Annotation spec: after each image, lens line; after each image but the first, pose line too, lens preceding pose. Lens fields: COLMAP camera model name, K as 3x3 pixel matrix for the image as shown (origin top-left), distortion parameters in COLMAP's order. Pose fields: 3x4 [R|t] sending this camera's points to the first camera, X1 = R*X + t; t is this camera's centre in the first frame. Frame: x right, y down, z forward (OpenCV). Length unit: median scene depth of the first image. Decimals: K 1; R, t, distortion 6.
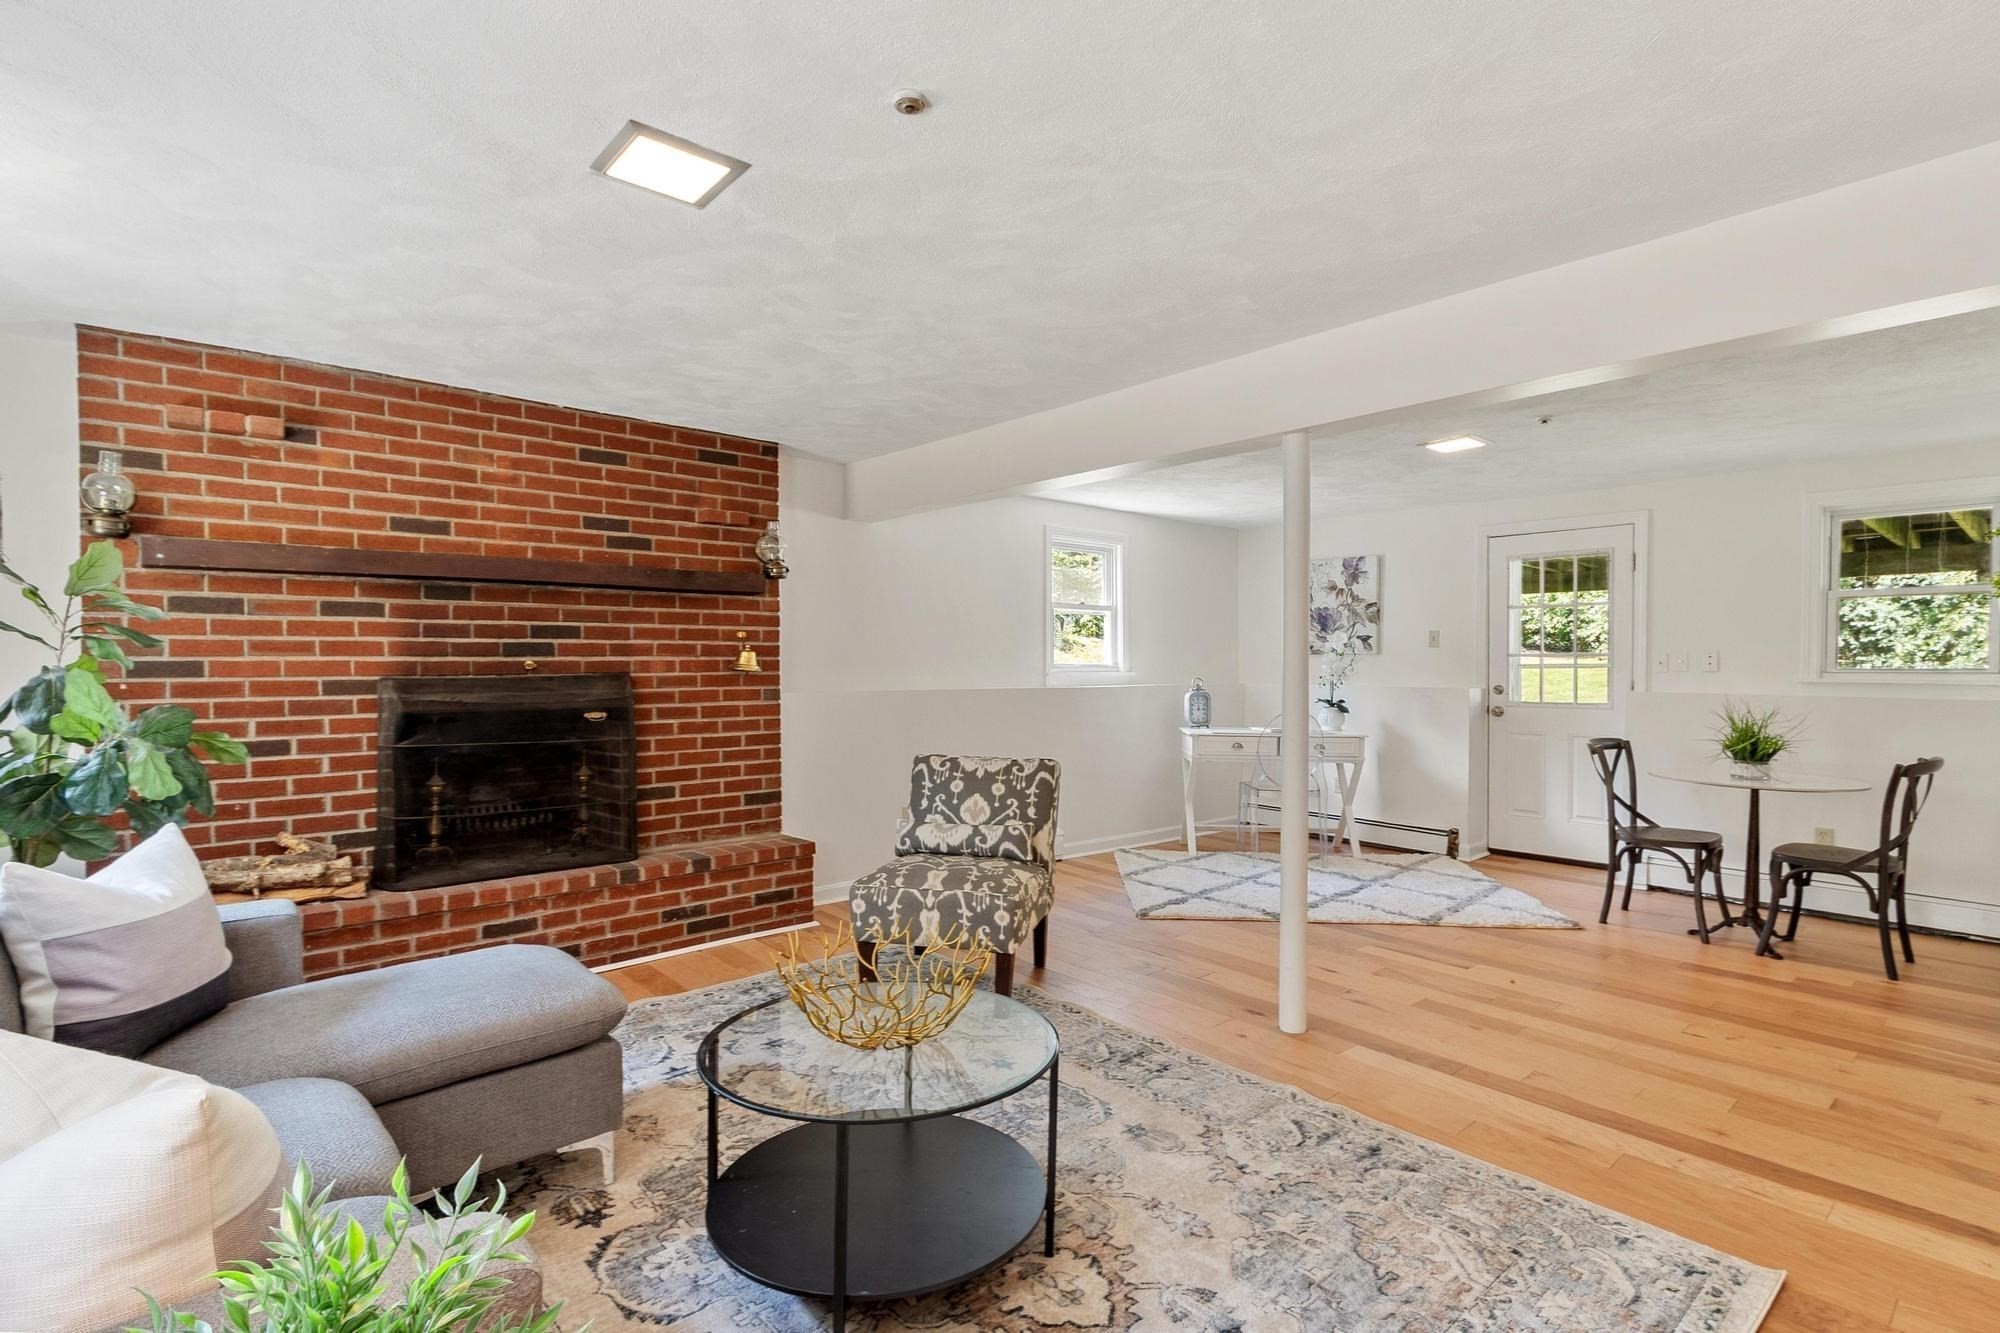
lens RADIAL K [[957.6, 0, 1001.0], [0, 957.6, 683.5], [0, 0, 1]] dist [-0.001867, -0.000736]
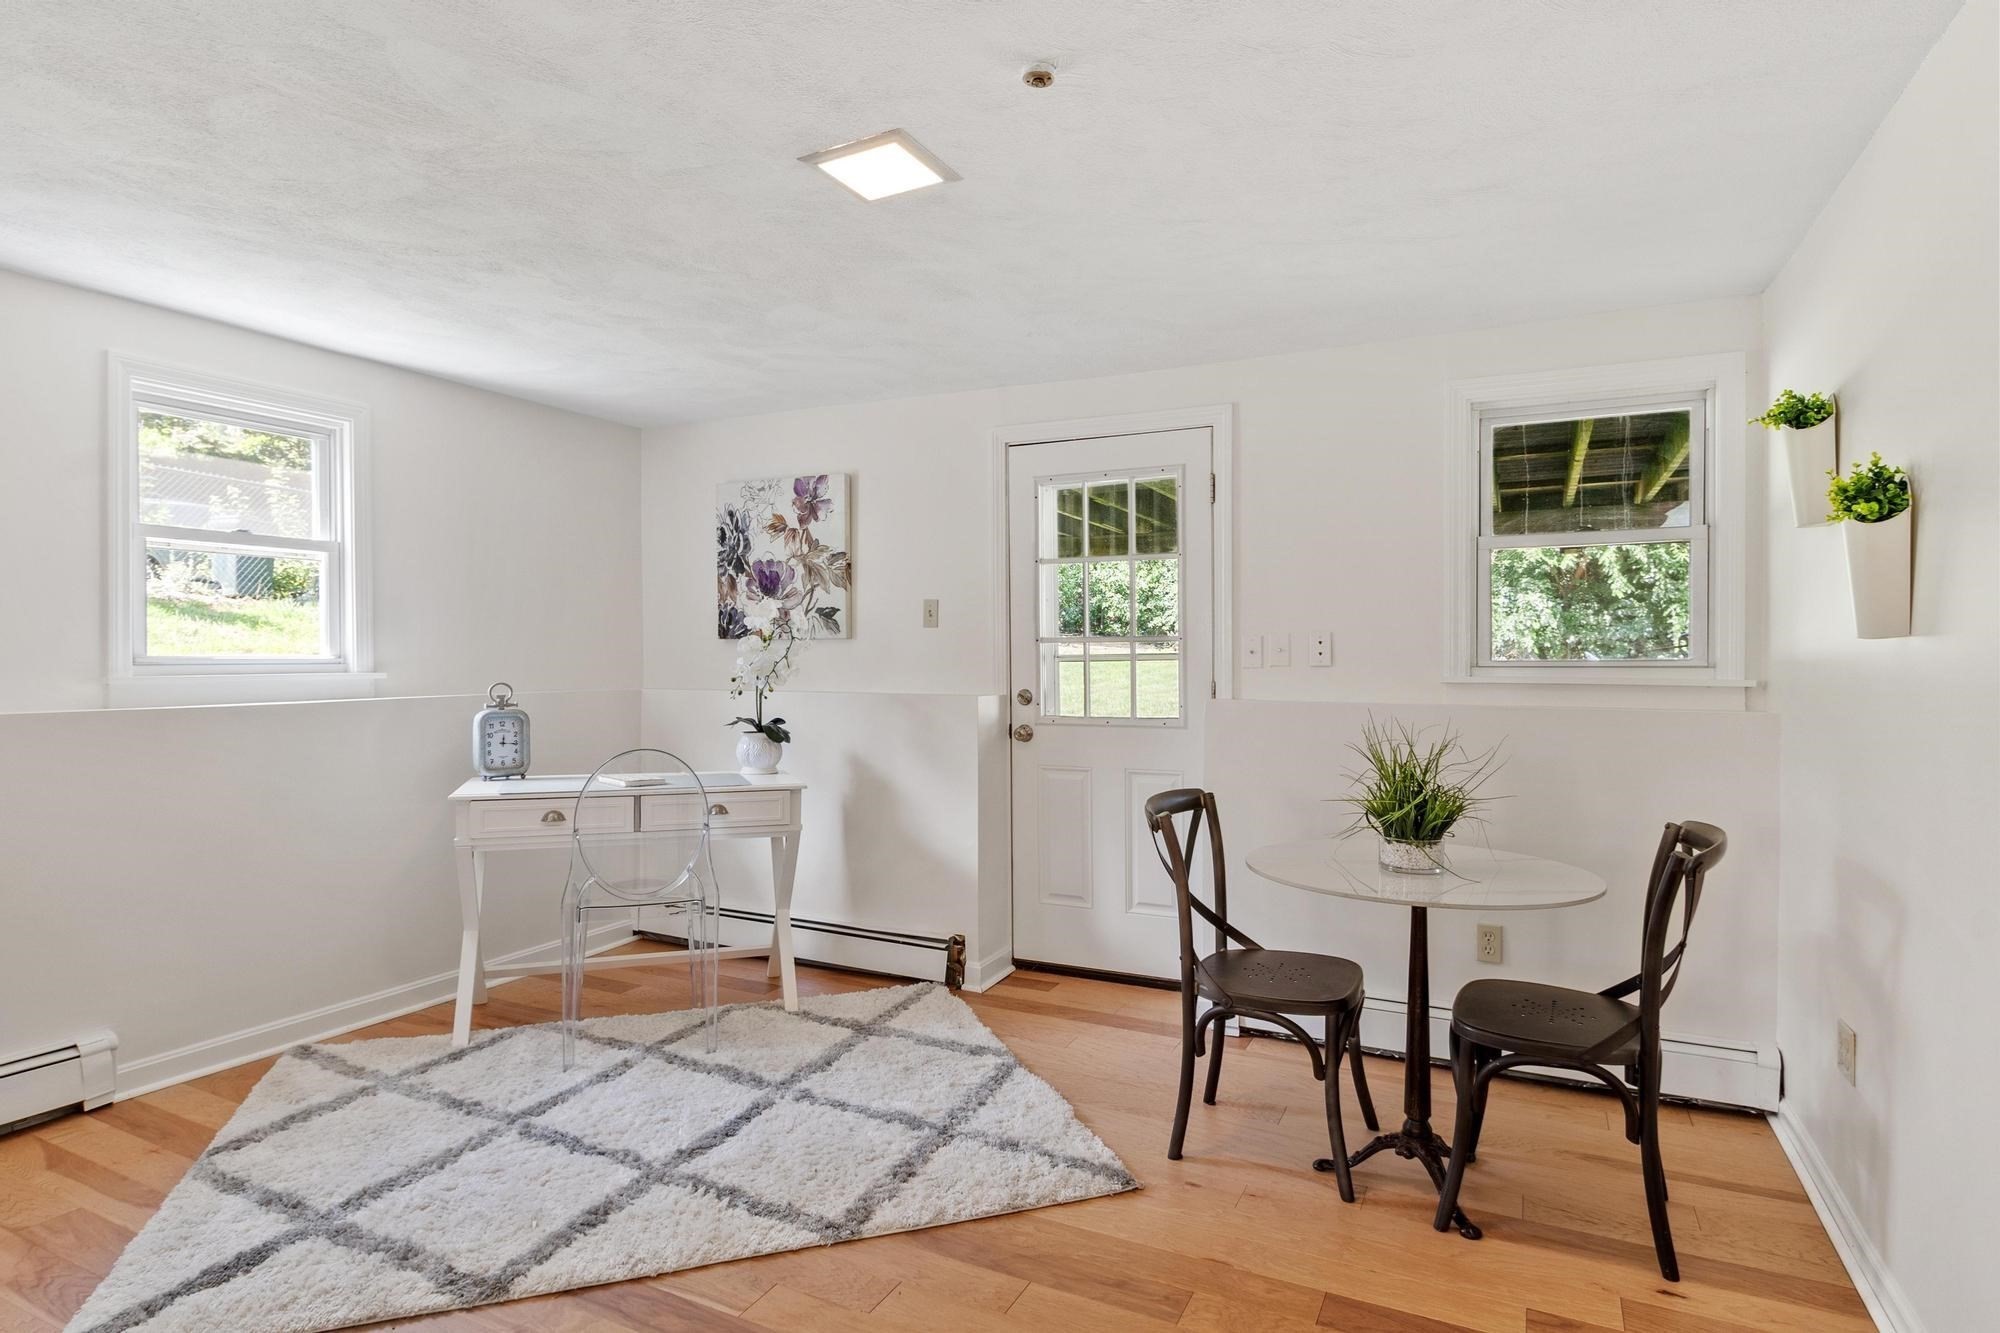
lens RADIAL K [[1065.7, 0, 996.4], [0, 1065.7, 661.1], [0, 0, 1]] dist [0.003183, 0.000431]
pose [[0.924116, -0.004877, 0.382081, 0.269321], [0.010739, 0.999855, -0.013209, -0.008421], [-0.381961, 0.016310, 0.924034, 0.419611]]
